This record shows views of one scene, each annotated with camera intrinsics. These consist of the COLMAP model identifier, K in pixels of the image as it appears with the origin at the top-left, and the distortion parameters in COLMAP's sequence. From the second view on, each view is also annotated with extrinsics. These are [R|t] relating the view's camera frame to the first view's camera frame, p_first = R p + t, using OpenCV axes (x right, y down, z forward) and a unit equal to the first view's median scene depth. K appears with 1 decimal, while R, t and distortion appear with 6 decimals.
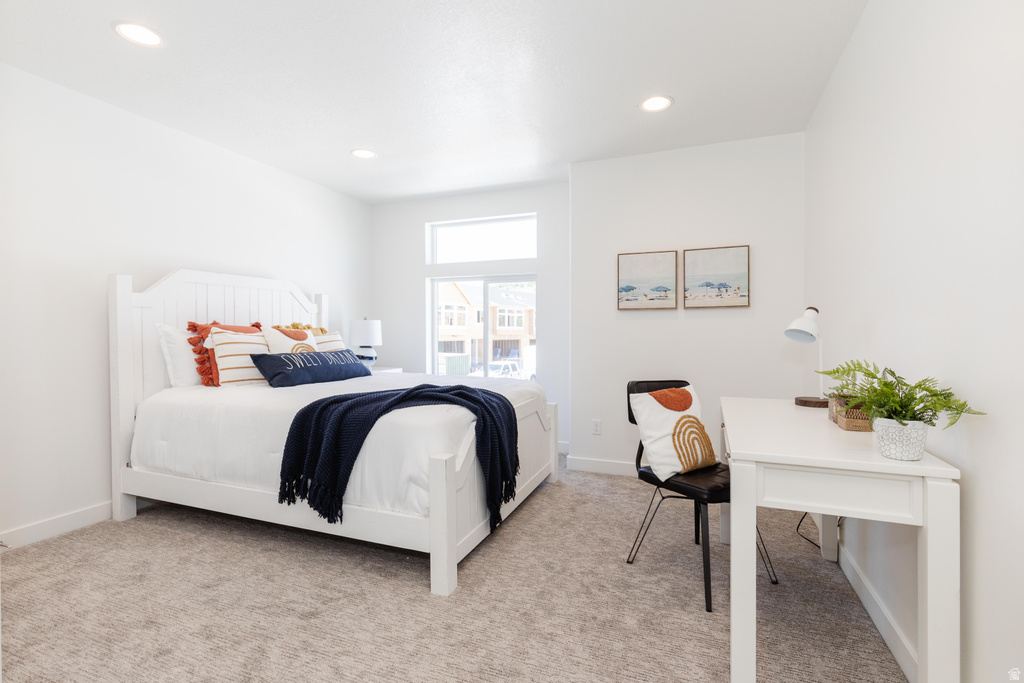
lens RADIAL K [[477.6, 0, 520.4], [0, 477.6, 343.3], [0, 0, 1]] dist [0.008582, -0.002241]
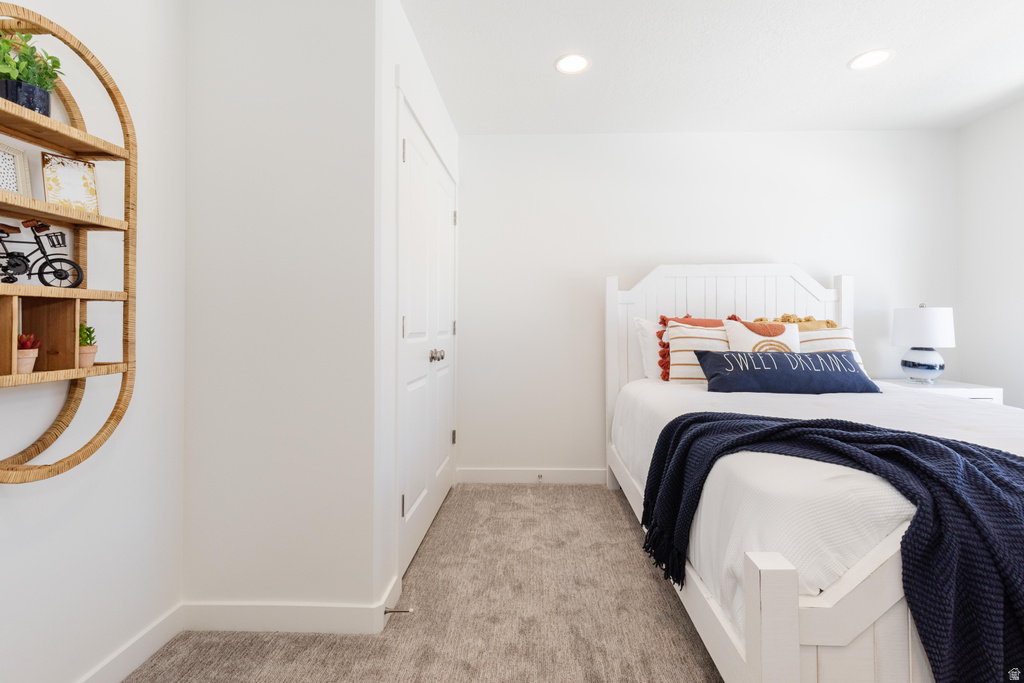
lens RADIAL K [[477.6, 0, 524.5], [0, 477.6, 323.6], [0, 0, 1]] dist [0.008582, -0.002241]
pose [[0.324488, -0.001363, -0.945889, 0.226250], [-0.024521, 0.999651, -0.009853, -0.013410], [0.945572, 0.026391, 0.324342, 0.507540]]
